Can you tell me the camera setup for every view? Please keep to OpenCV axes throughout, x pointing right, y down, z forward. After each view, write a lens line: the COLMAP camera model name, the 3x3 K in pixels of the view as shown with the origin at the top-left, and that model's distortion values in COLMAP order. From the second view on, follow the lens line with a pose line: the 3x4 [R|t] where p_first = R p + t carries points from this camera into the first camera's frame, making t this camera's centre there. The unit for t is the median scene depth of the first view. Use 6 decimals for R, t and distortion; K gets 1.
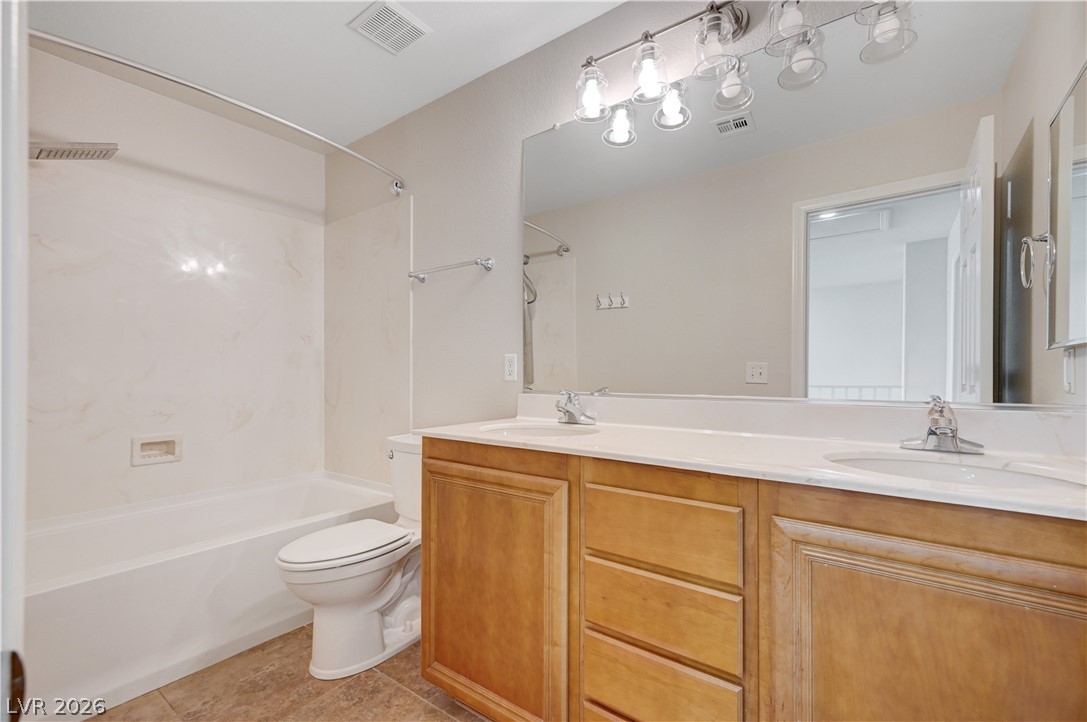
lens RADIAL K [[471.9, 0, 546.4], [0, 471.9, 368.7], [0, 0, 1]] dist [0.002456, -0.000355]
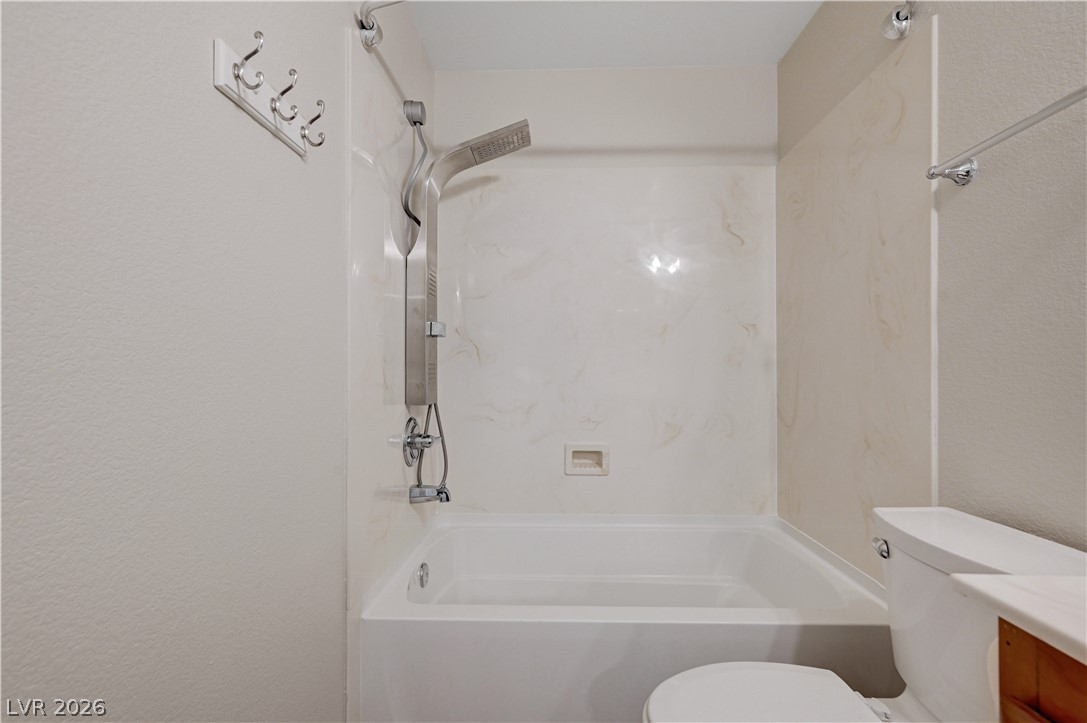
lens RADIAL K [[471.9, 0, 547.3], [0, 471.9, 369.2], [0, 0, 1]] dist [0.002456, -0.000355]
pose [[0.578782, -0.002214, -0.815479, -0.122293], [0.001492, 0.999998, -0.001656, -0.001193], [0.815481, -0.000259, 0.578784, 0.399787]]
